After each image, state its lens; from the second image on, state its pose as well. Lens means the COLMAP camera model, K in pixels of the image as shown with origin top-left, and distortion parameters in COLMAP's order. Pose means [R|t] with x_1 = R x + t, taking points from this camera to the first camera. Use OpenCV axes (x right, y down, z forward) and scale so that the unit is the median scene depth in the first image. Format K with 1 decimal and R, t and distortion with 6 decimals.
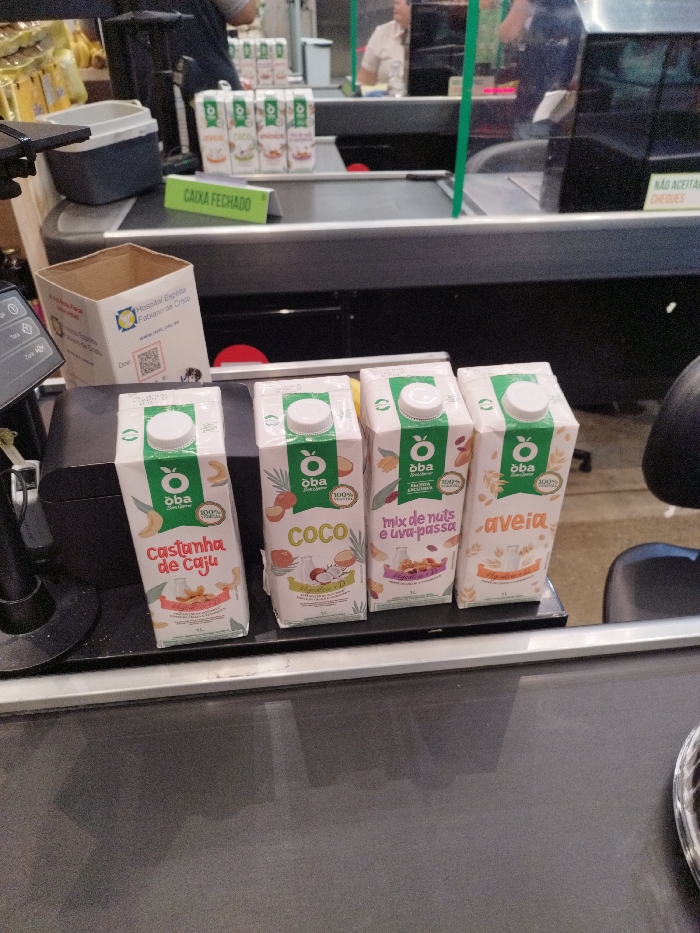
lens RADIAL K [[670.6, 0, 354.1], [0, 670.6, 471.0], [0, 0, 1]] dist [0.010635, -0.016255]
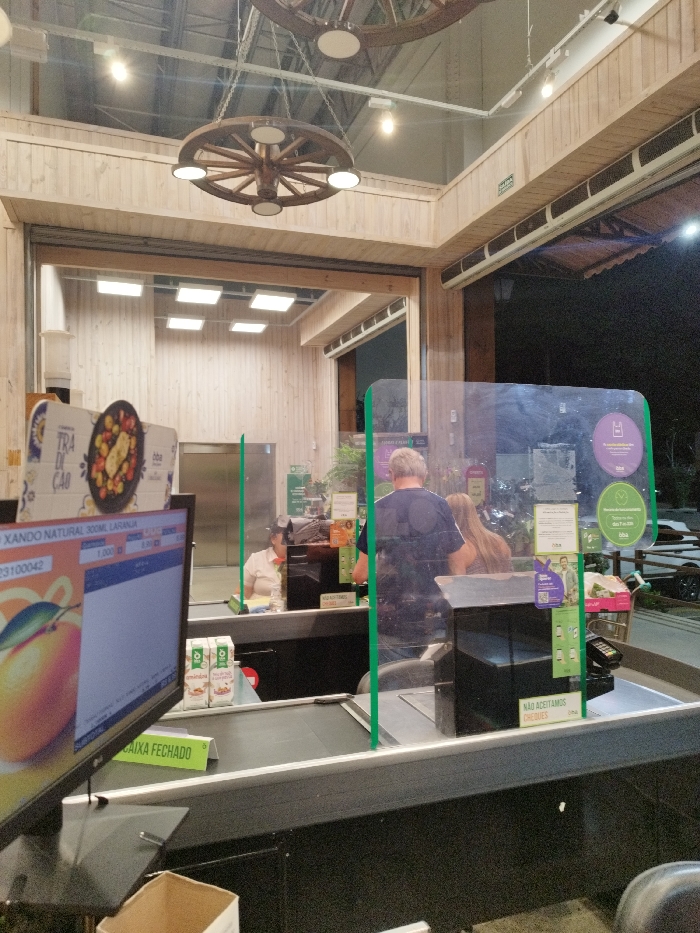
lens RADIAL K [[670.6, 0, 354.1], [0, 670.6, 471.0], [0, 0, 1]] dist [0.010635, -0.016255]
pose [[0.974082, 0.003654, 0.226167, -0.122574], [0.133063, 0.799305, -0.586009, -0.073325], [-0.182918, 0.600915, 0.778102, -0.152939]]
